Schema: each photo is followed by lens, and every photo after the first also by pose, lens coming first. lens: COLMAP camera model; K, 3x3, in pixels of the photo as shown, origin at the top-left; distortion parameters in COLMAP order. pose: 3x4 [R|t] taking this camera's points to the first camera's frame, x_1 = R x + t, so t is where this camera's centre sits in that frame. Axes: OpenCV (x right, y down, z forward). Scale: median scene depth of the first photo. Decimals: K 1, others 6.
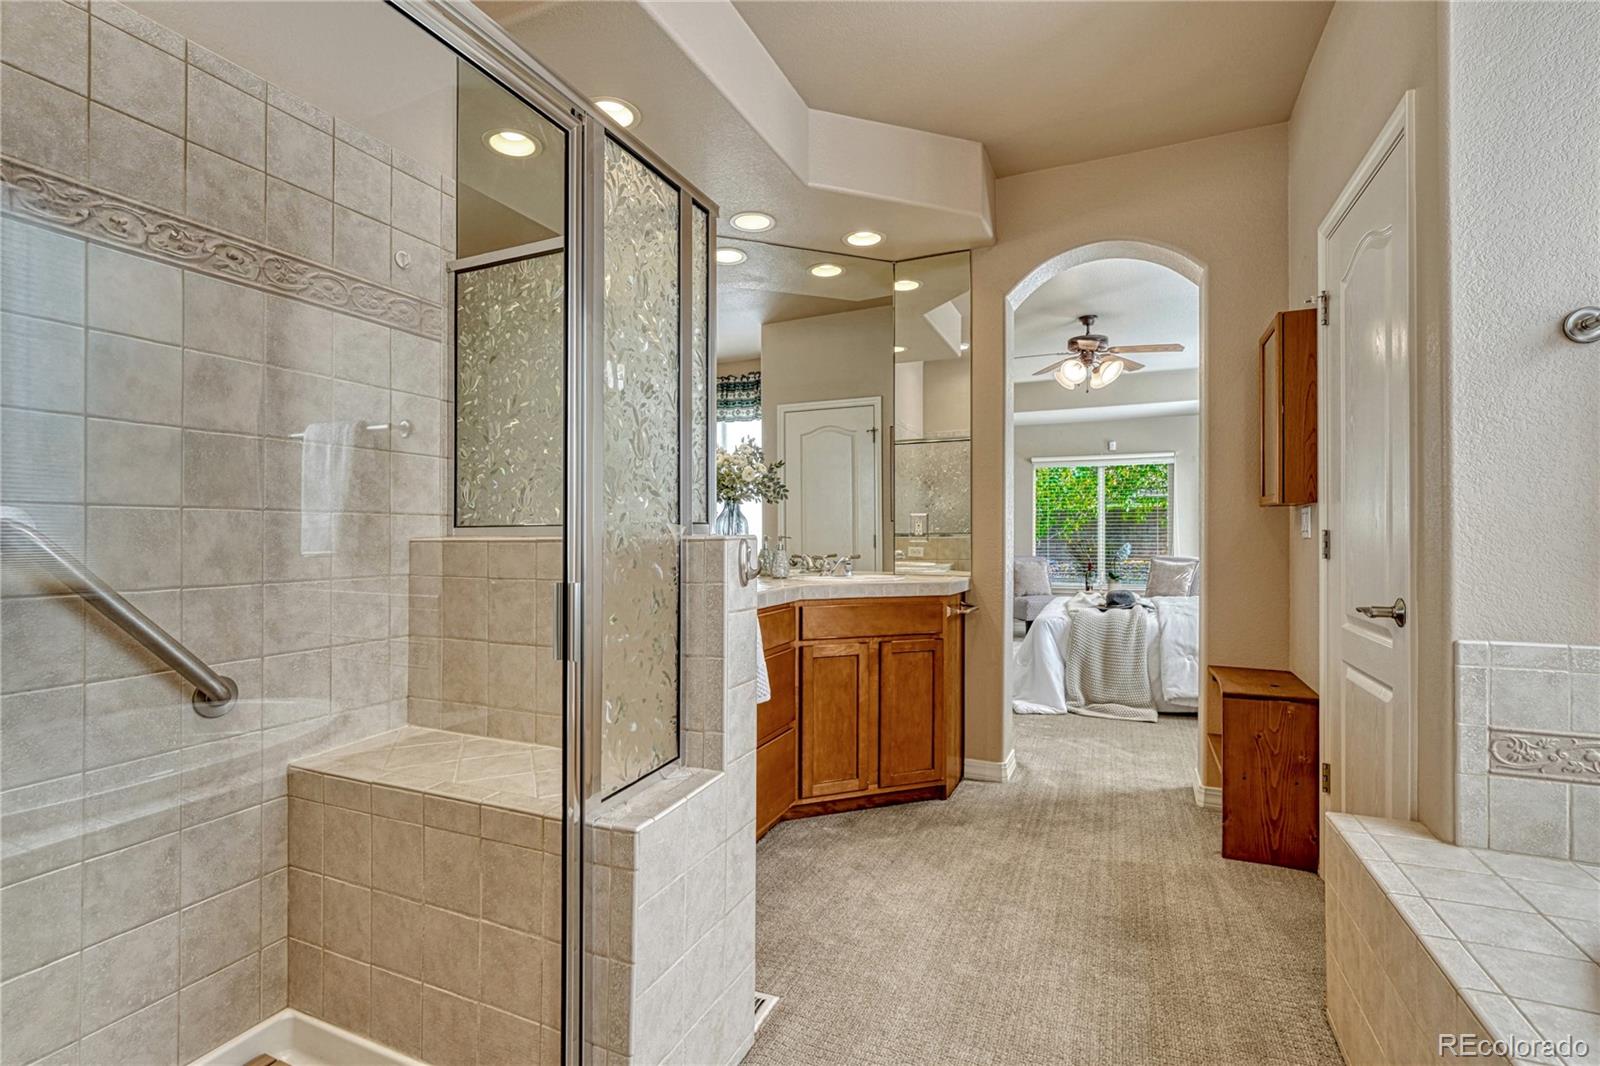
lens RADIAL K [[713.7, 0, 800.0], [0, 713.7, 533.0], [0, 0, 1]] dist [0.000231, 0.000232]
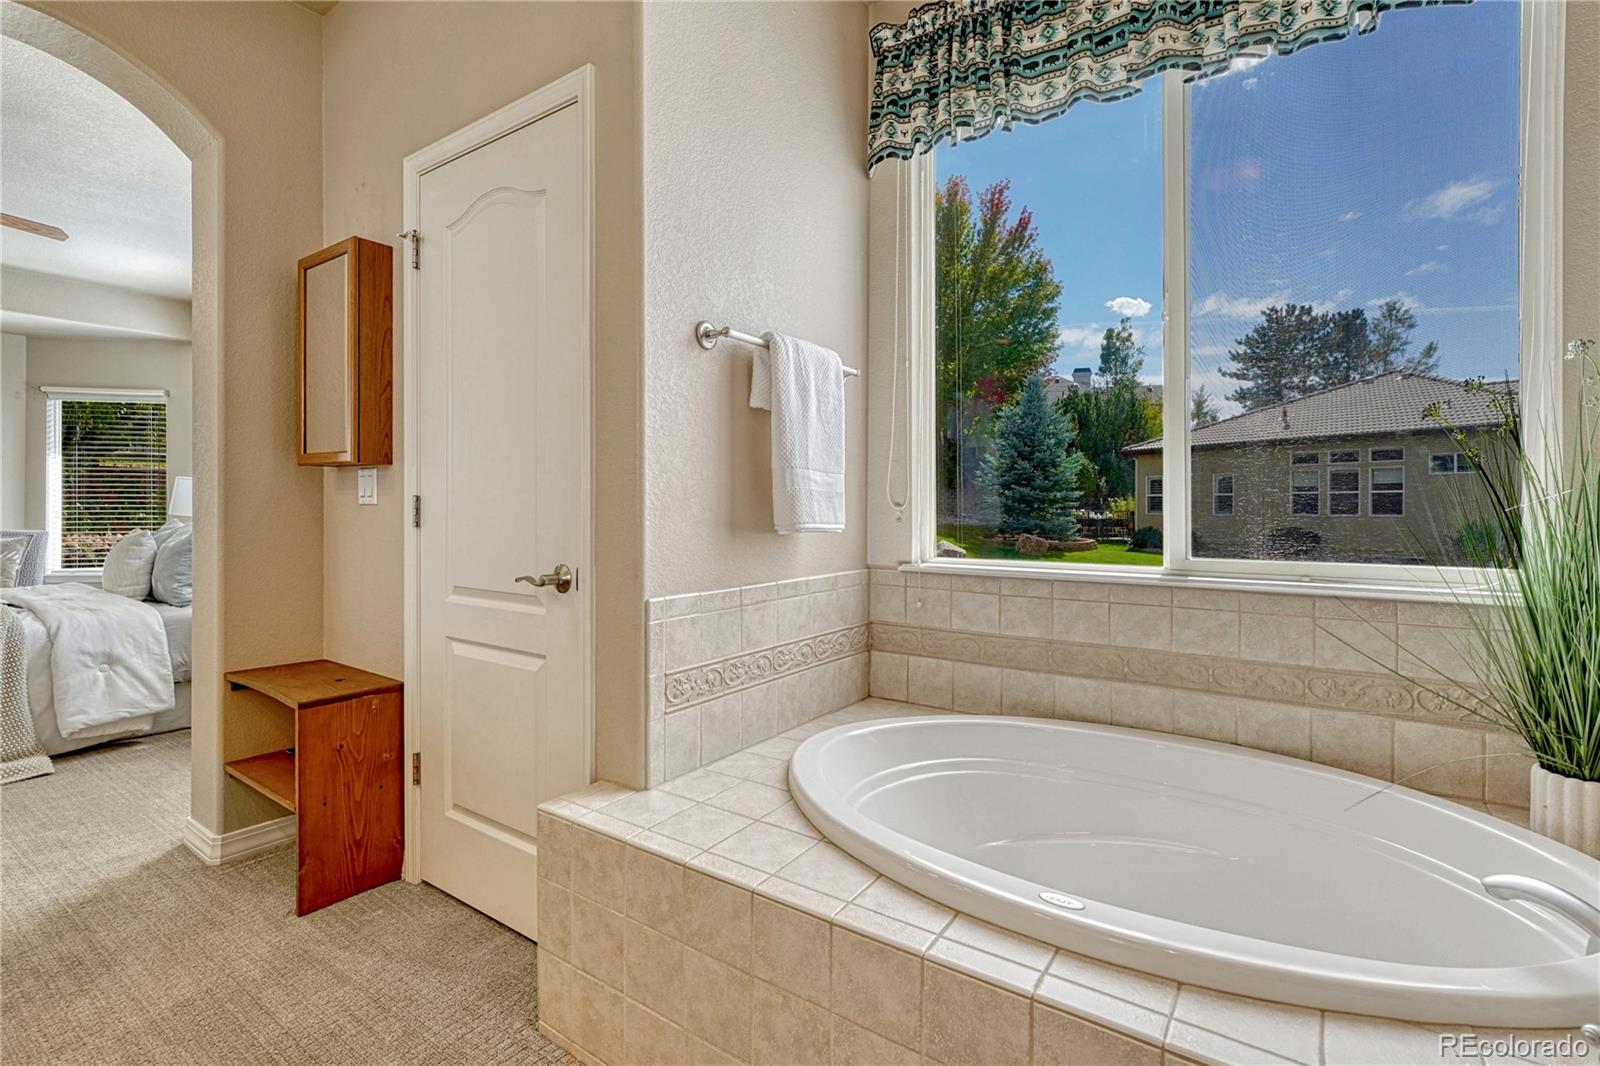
lens RADIAL K [[740.3, 0, 767.9], [0, 740.3, 506.8], [0, 0, 1]] dist [-0.006753, -0.000066]
pose [[0.215165, -0.000845, 0.976577, -0.078852], [-0.009653, 0.999949, 0.002992, 0.003112], [-0.976530, -0.010070, 0.215145, 0.346537]]
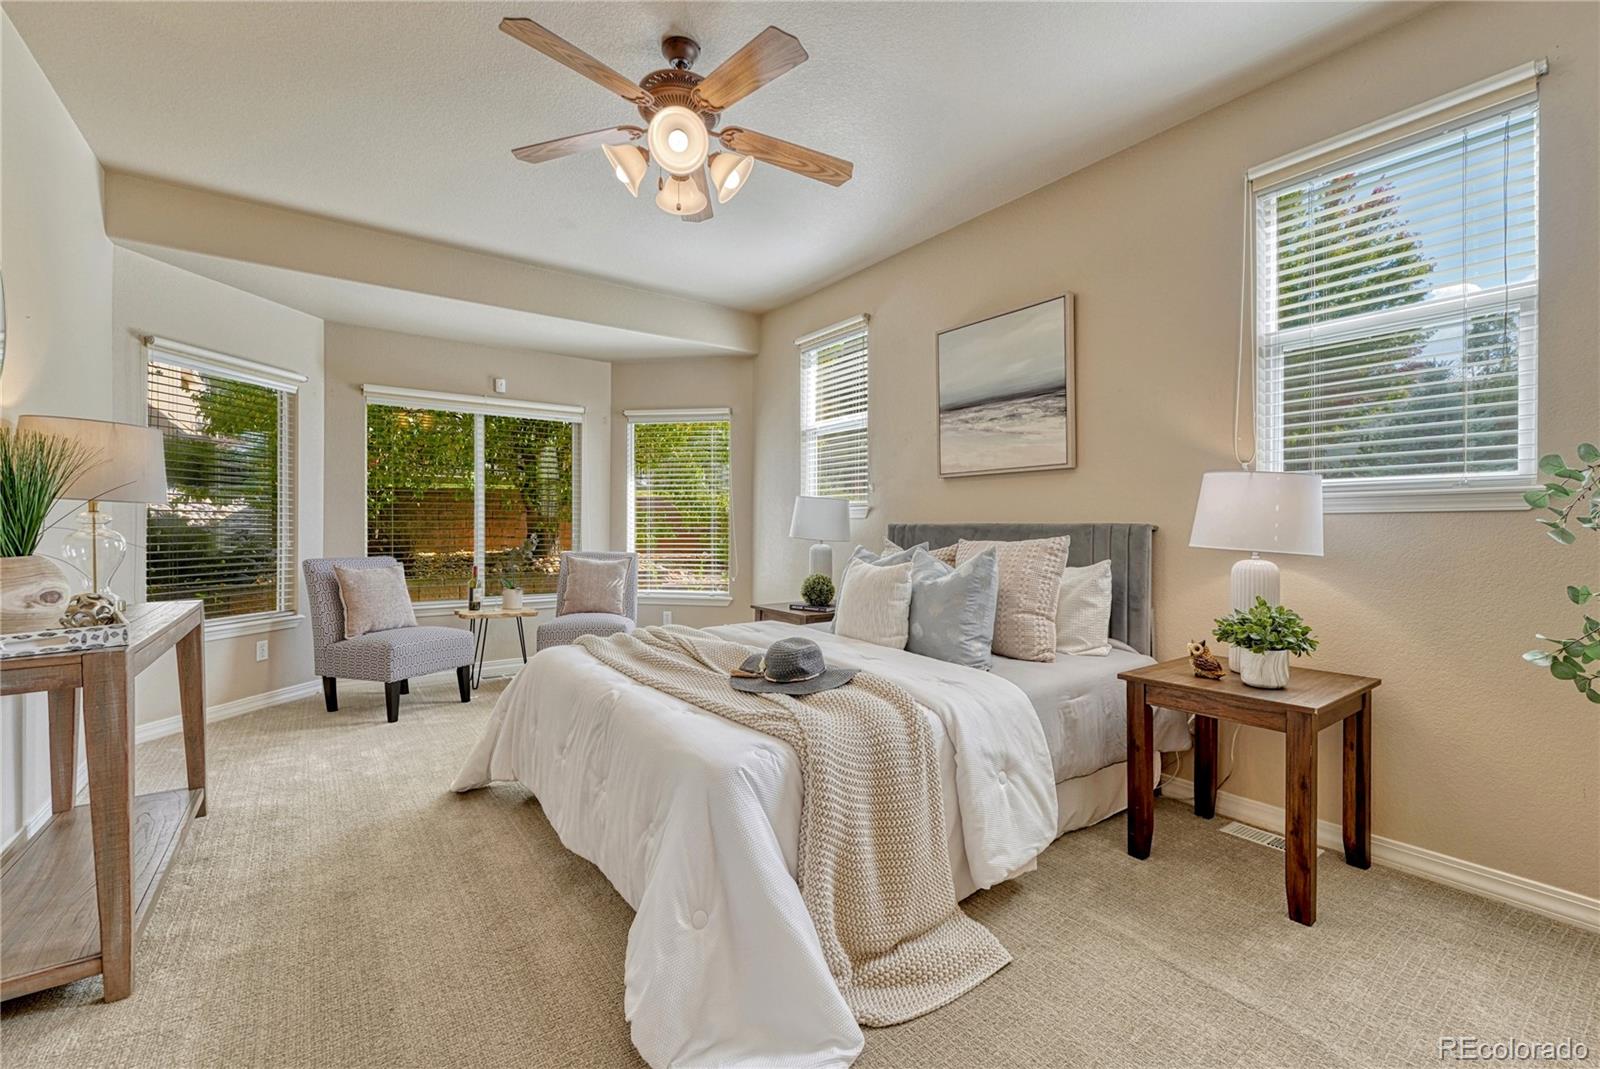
lens RADIAL K [[667.1, 0, 800.0], [0, 667.1, 534.5], [0, 0, 1]] dist [-0.000525, 0.000010]
pose [[0.507608, -0.012245, 0.861501, 0.177024], [-0.007970, 0.999789, 0.018907, 0.006578], [-0.861551, -0.016464, 0.507403, 1.732842]]
